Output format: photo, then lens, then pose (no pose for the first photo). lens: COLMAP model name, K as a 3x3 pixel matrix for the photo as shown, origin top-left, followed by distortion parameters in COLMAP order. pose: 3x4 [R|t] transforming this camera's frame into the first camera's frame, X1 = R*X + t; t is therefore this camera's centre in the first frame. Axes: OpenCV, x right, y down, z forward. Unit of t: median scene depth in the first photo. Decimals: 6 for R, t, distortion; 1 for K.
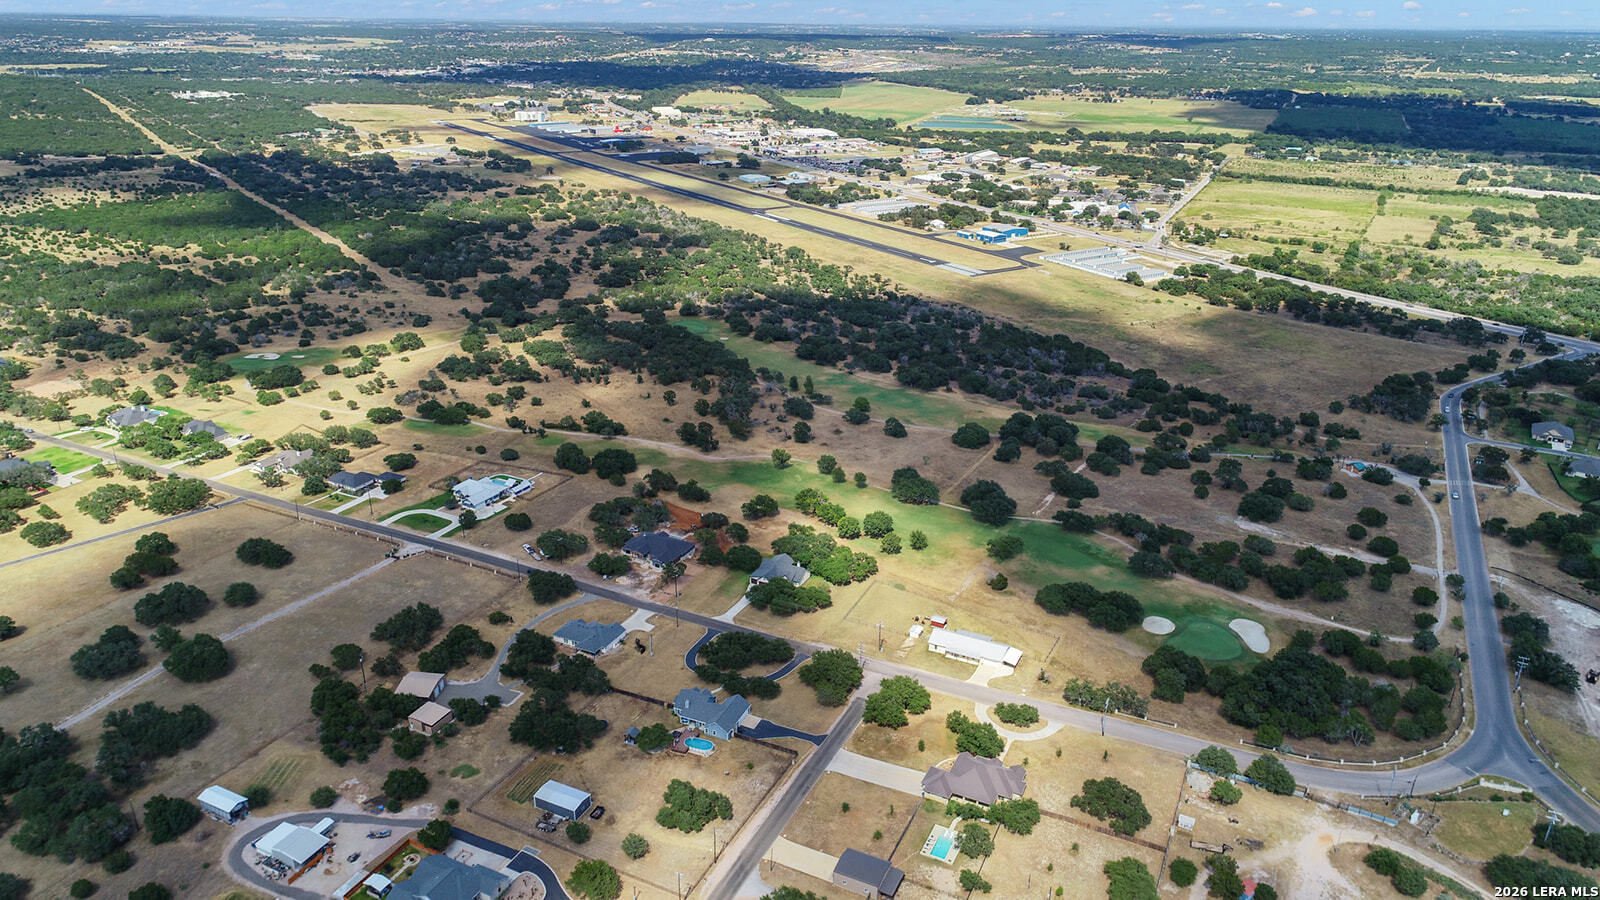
lens RADIAL K [[1073.8, 0, 796.4], [0, 1073.8, 449.3], [0, 0, 1]] dist [0.001031, 0.003973]
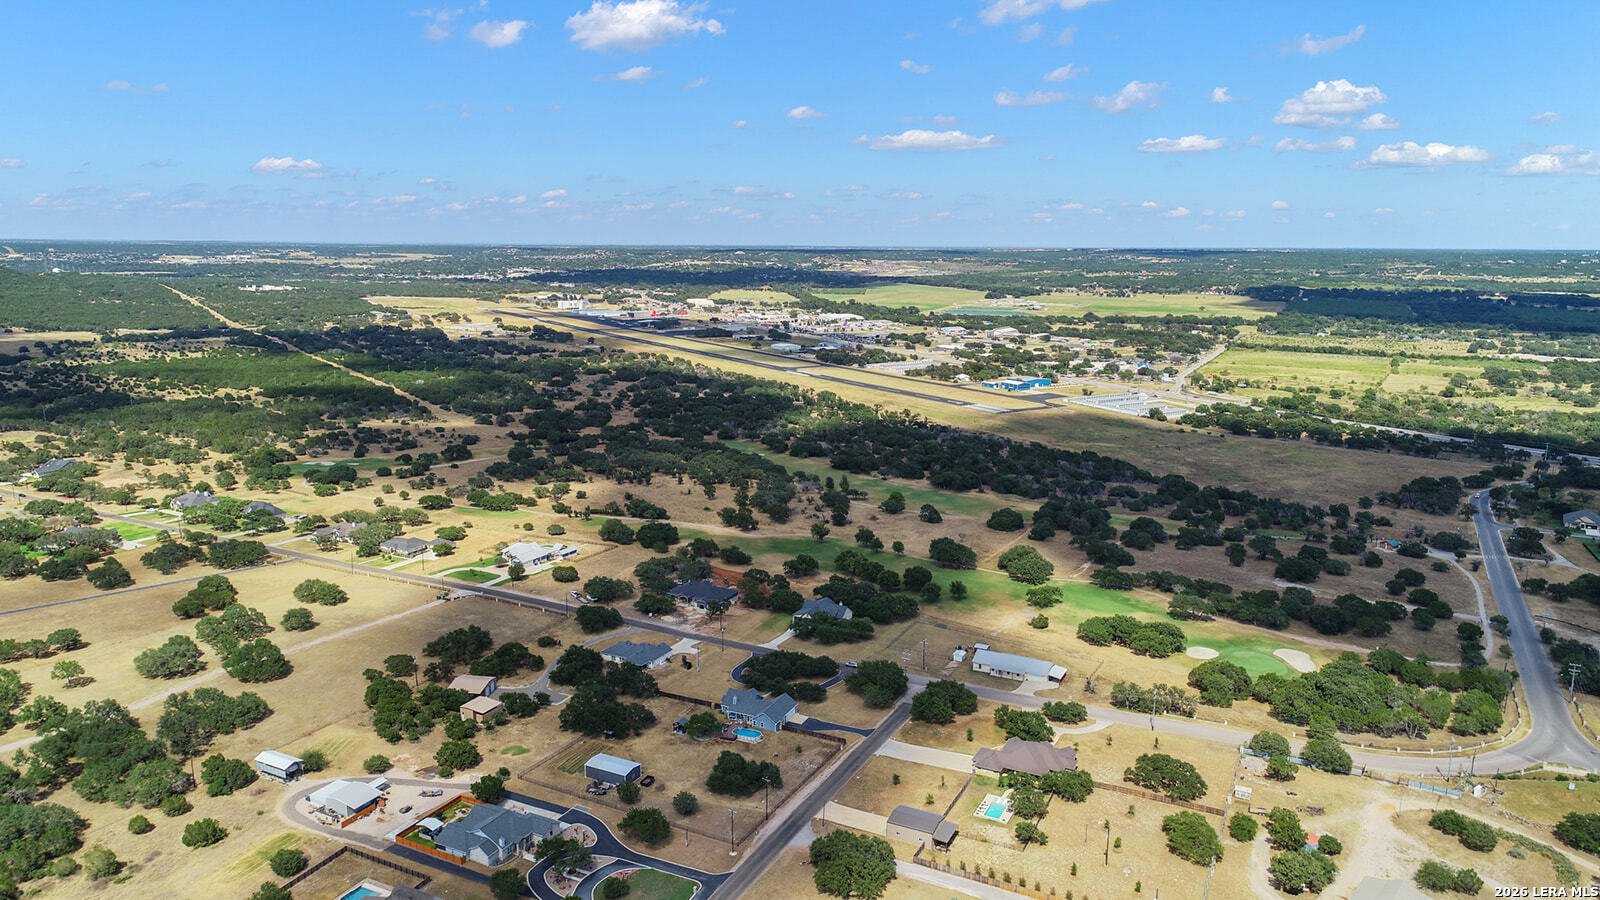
lens RADIAL K [[1073.8, 0, 796.6], [0, 1073.8, 456.9], [0, 0, 1]] dist [0.001031, 0.003973]
pose [[0.999753, -0.000035, -0.022246, -0.013284], [-0.004100, 0.982581, -0.185789, 0.123154], [0.021865, 0.185834, 0.982338, -0.018224]]
